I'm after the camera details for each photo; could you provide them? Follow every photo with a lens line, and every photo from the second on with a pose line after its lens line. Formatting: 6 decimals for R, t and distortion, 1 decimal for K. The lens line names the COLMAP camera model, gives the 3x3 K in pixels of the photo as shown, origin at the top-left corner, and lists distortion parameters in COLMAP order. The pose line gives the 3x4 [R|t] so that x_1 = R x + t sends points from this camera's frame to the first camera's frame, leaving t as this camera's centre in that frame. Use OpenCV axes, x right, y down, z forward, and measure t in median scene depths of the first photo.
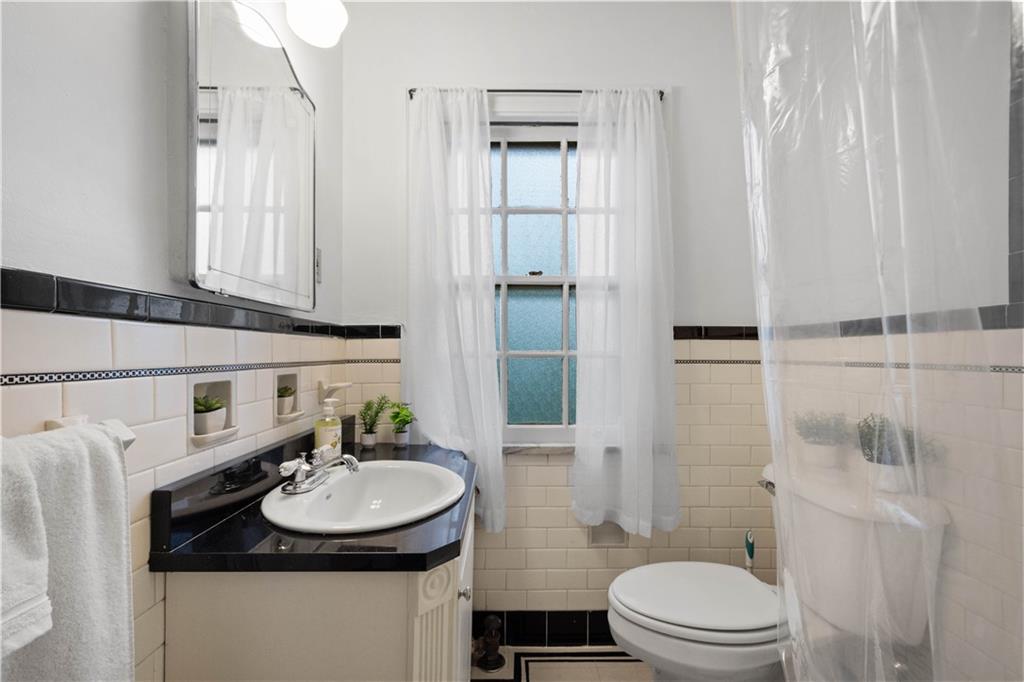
lens RADIAL K [[456.1, 0, 513.3], [0, 456.1, 350.9], [0, 0, 1]] dist [0.000412, -0.000218]
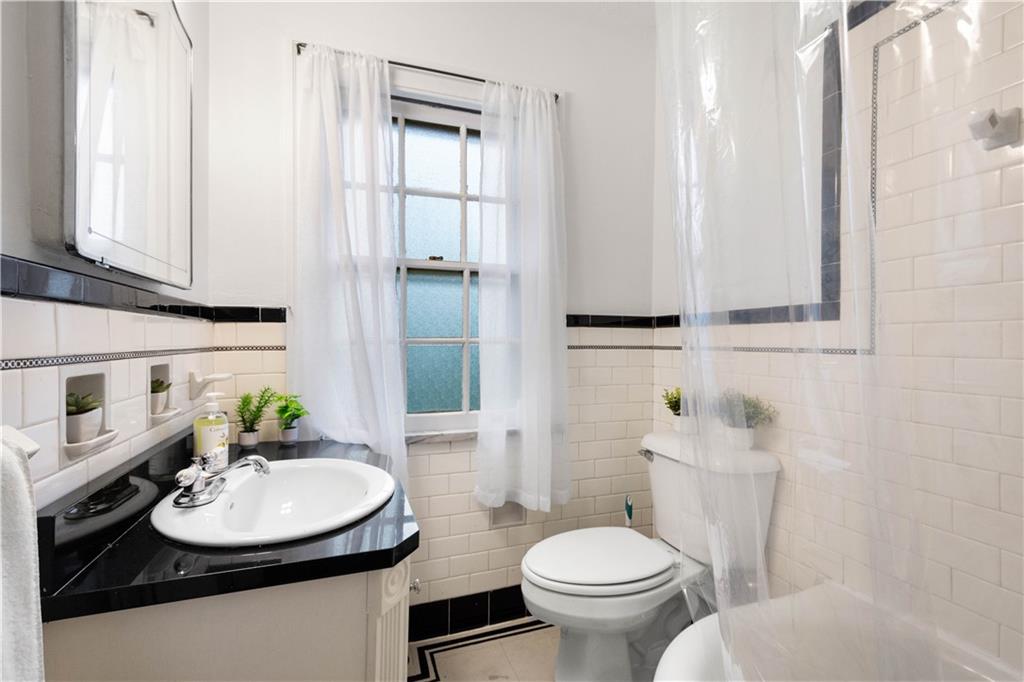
lens RADIAL K [[466.2, 0, 512.0], [0, 466.2, 341.0], [0, 0, 1]] dist [-0.000182, -0.000695]
pose [[0.943357, -0.000693, 0.331779, -0.138650], [-0.001483, 0.999979, 0.006303, 0.001781], [-0.331777, -0.006438, 0.943336, -0.000142]]
